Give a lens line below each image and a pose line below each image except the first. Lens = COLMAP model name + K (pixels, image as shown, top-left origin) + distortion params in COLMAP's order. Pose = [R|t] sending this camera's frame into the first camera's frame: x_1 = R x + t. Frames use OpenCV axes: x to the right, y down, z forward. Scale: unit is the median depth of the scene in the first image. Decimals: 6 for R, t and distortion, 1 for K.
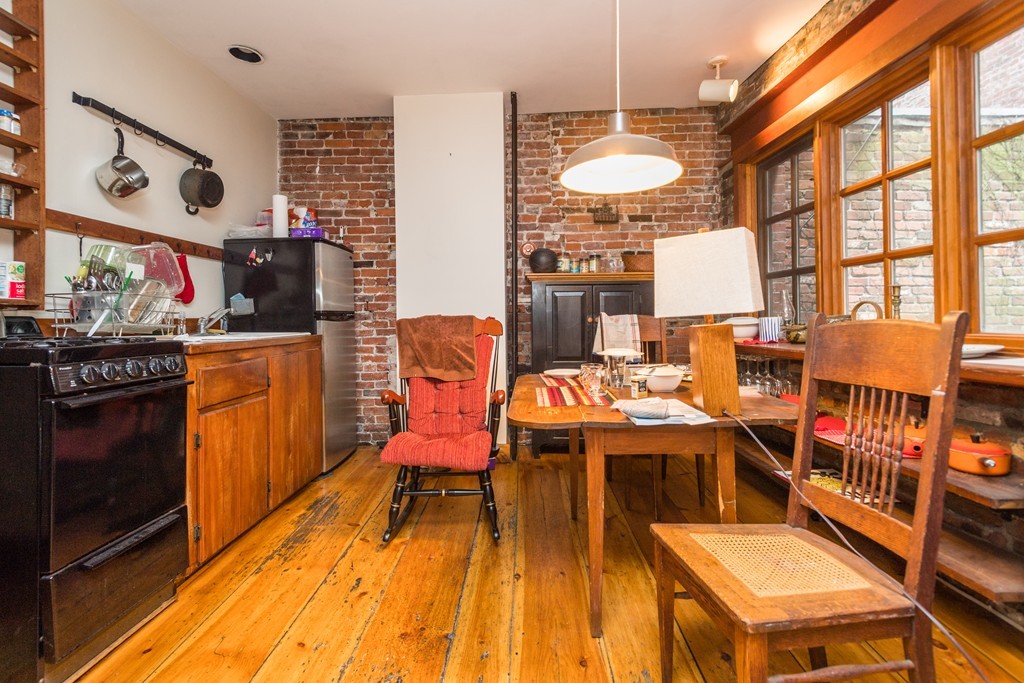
lens RADIAL K [[480.1, 0, 509.4], [0, 480.1, 319.3], [0, 0, 1]] dist [0.014998, -0.006624]
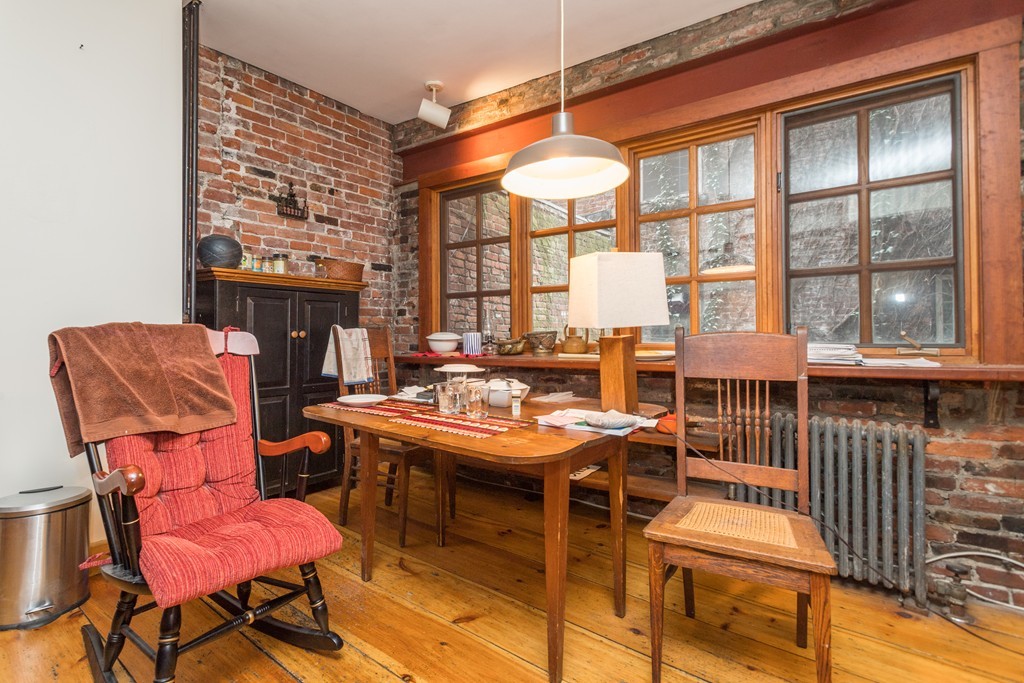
lens RADIAL K [[480.1, 0, 507.5], [0, 480.1, 331.5], [0, 0, 1]] dist [0.014998, -0.006624]
pose [[0.598608, 0.013245, 0.800933, -0.239102], [-0.002100, 0.999886, -0.014965, 0.007011], [-0.801039, 0.007277, 0.598567, 0.210282]]
